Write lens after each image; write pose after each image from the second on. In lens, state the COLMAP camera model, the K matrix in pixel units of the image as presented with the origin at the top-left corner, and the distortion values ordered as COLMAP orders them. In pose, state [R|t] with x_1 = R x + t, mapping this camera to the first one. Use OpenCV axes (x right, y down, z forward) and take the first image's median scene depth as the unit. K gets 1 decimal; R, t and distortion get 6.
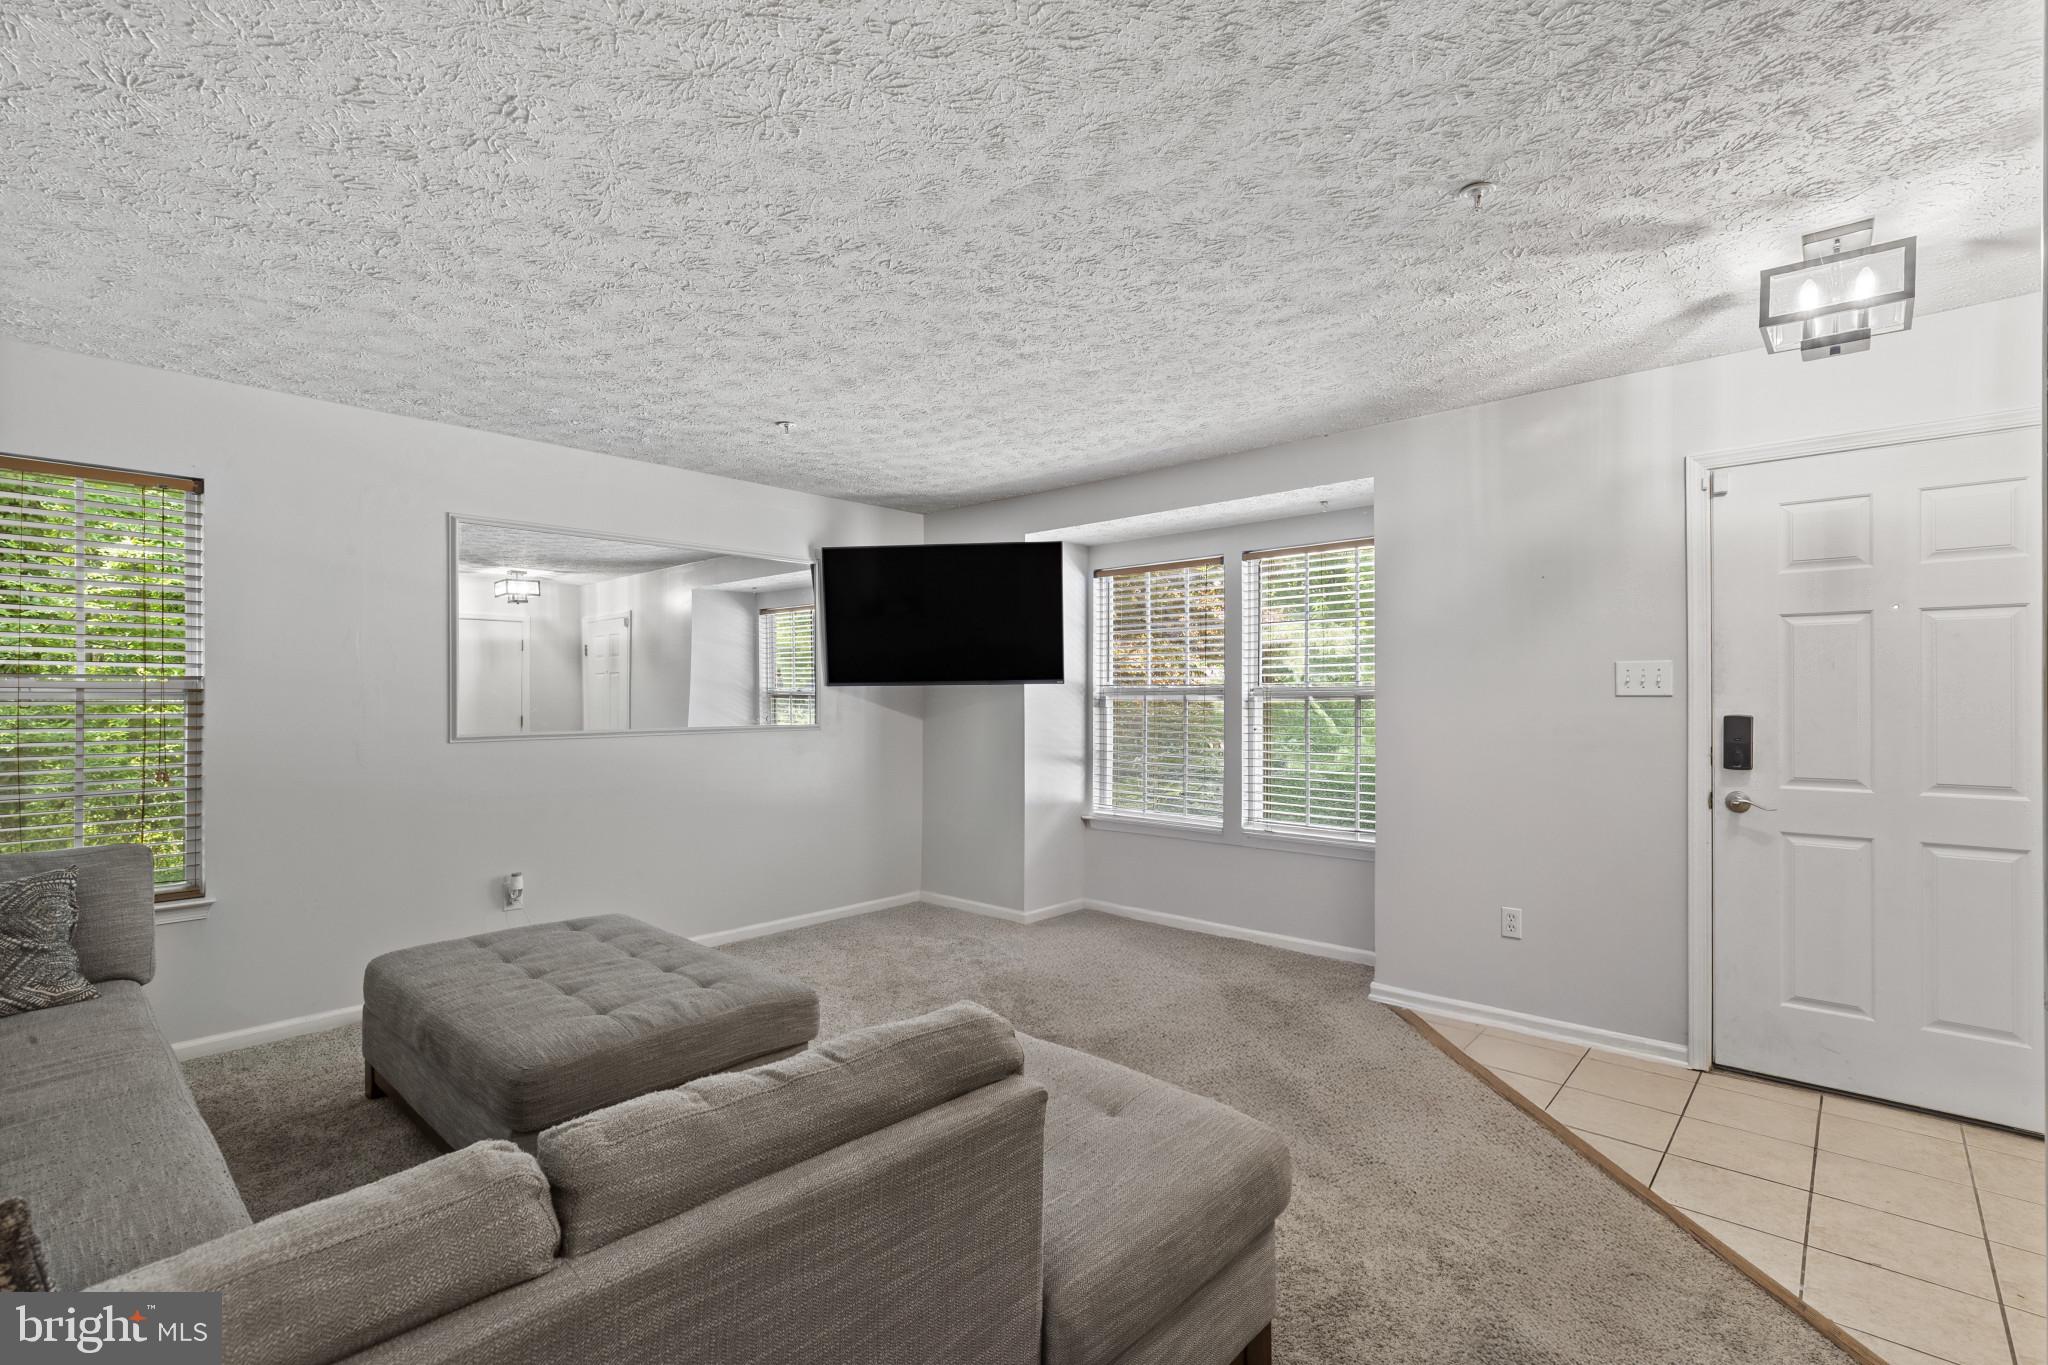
lens RADIAL K [[938.5, 0, 1023.3], [0, 938.5, 688.8], [0, 0, 1]] dist [-0.008924, 0.006145]
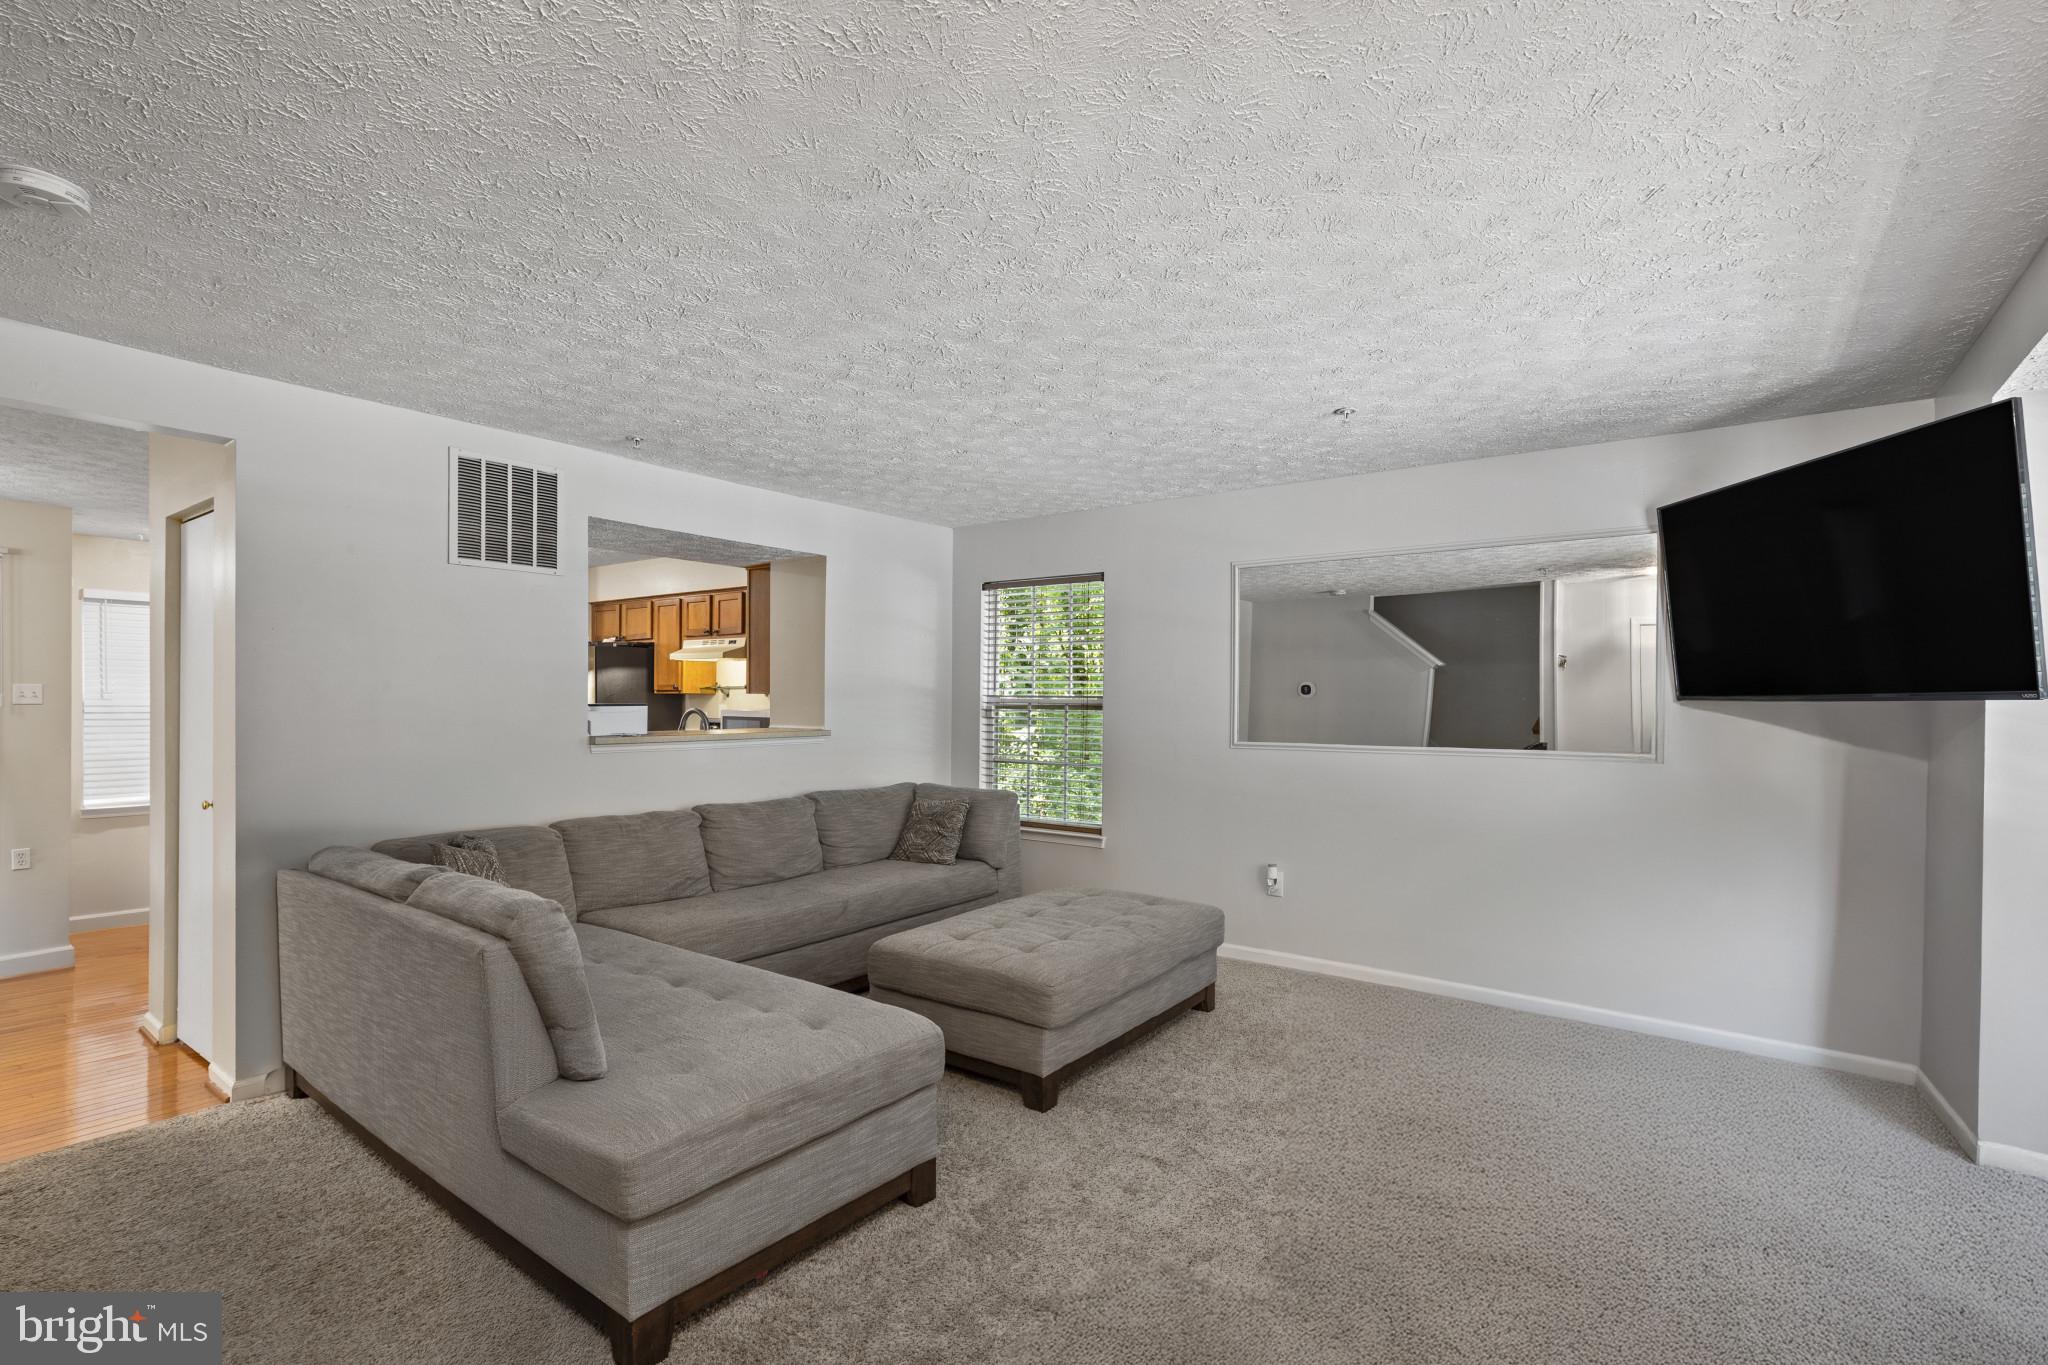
lens RADIAL K [[938.5, 0, 1027.2], [0, 938.5, 693.2], [0, 0, 1]] dist [-0.008924, 0.006145]
pose [[0.114572, -0.009497, -0.993369, 0.850447], [-0.004333, 0.999940, -0.010059, -0.000233], [0.993405, 0.005457, 0.114524, 0.860903]]
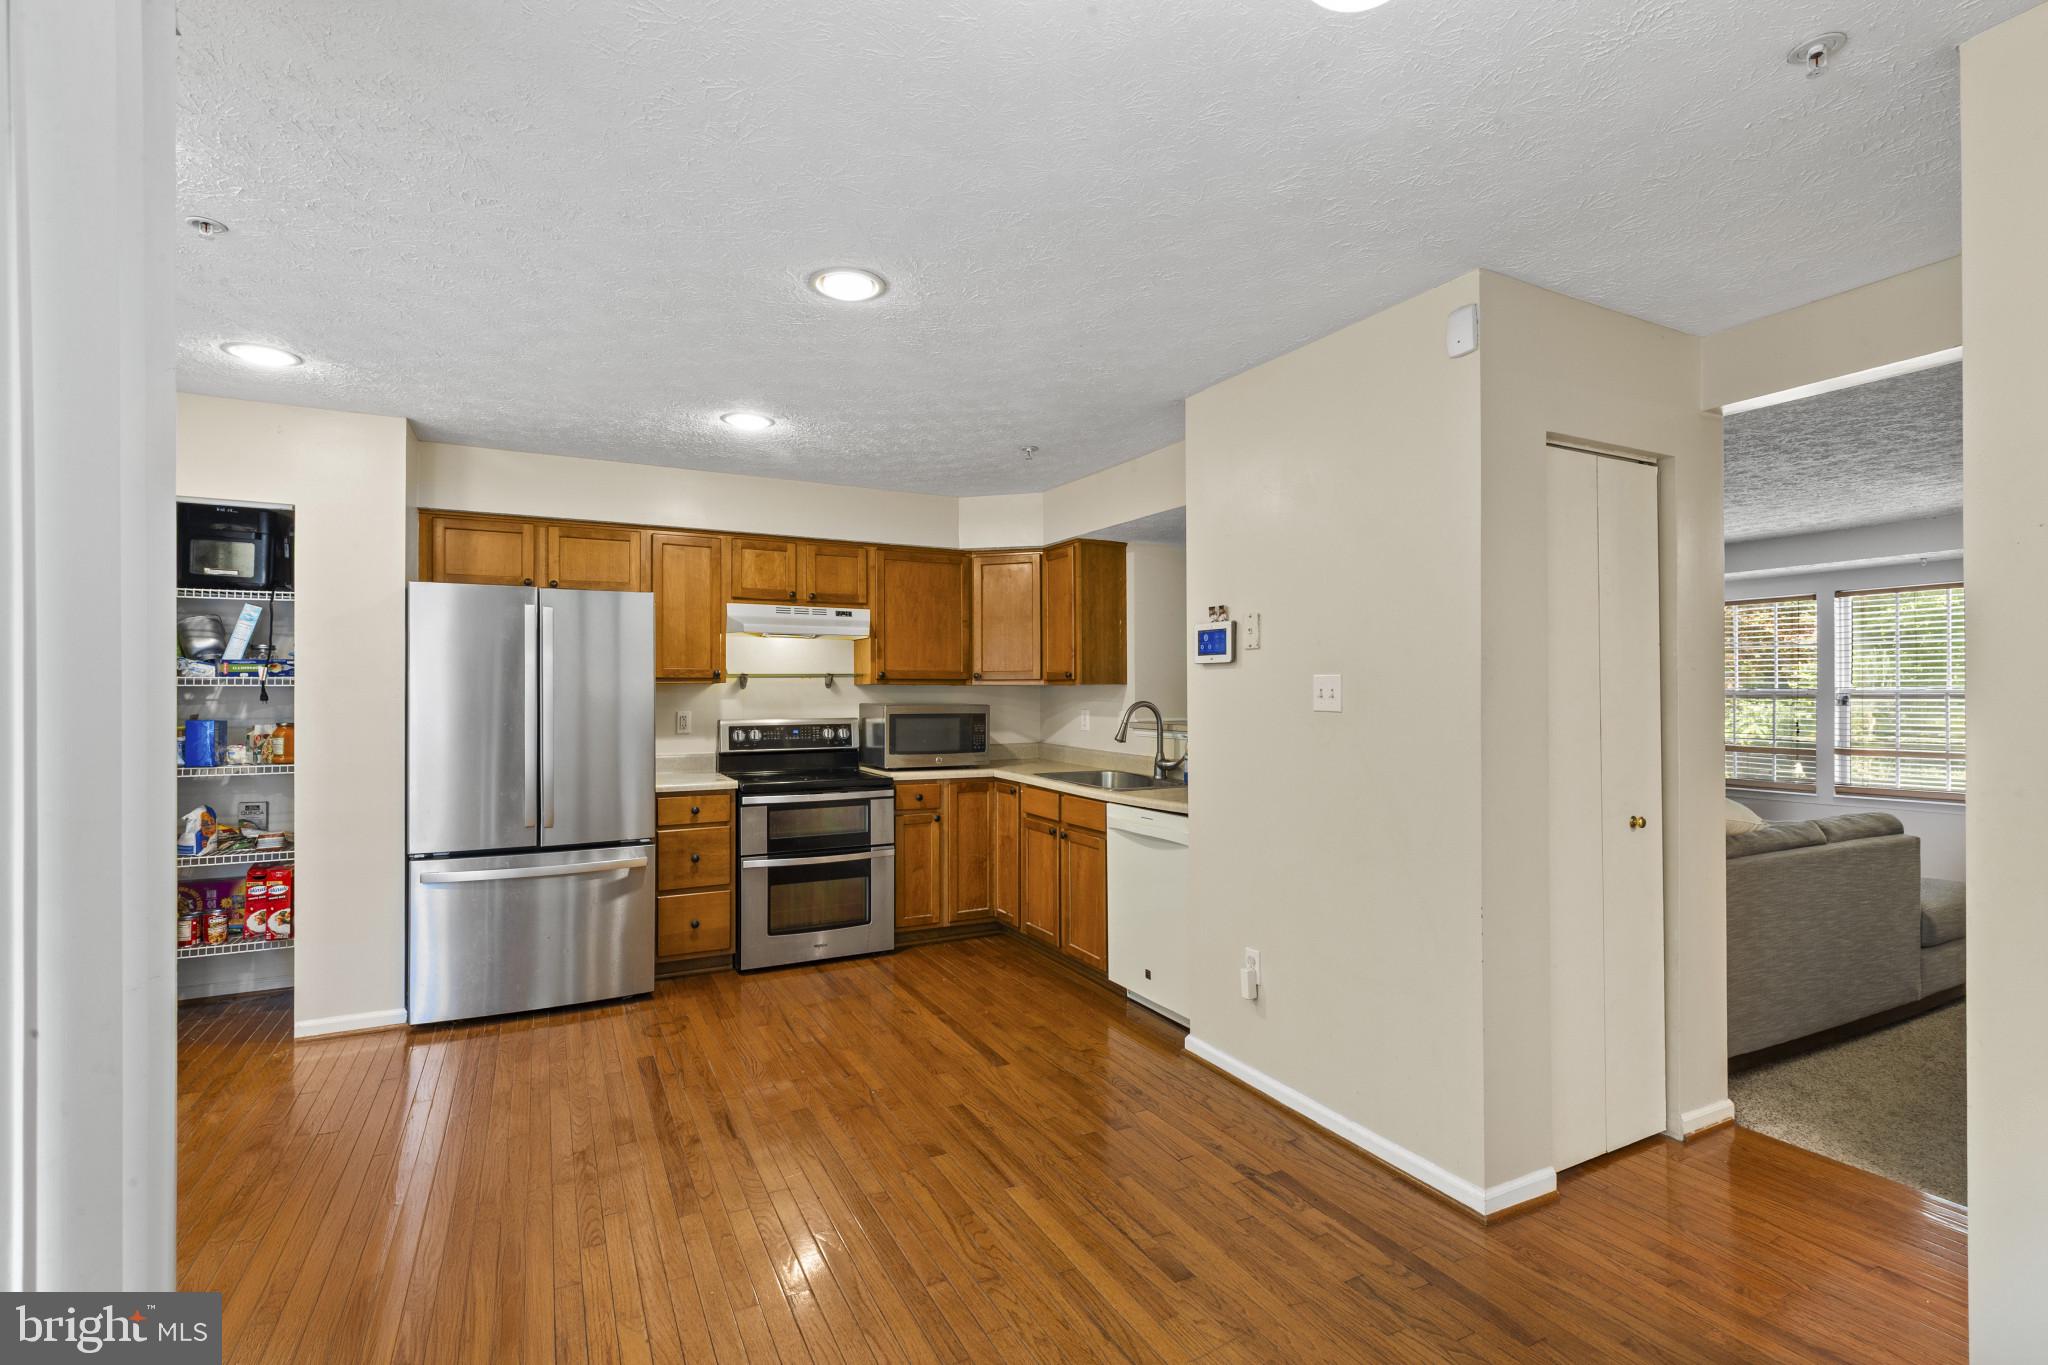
lens RADIAL K [[938.5, 0, 1018.2], [0, 938.5, 686.5], [0, 0, 1]] dist [-0.008924, 0.006145]
pose [[0.936965, -0.007068, -0.349352, -0.476829], [0.004435, 0.999955, -0.008336, 0.000565], [0.349395, 0.006261, 0.936955, -0.825810]]
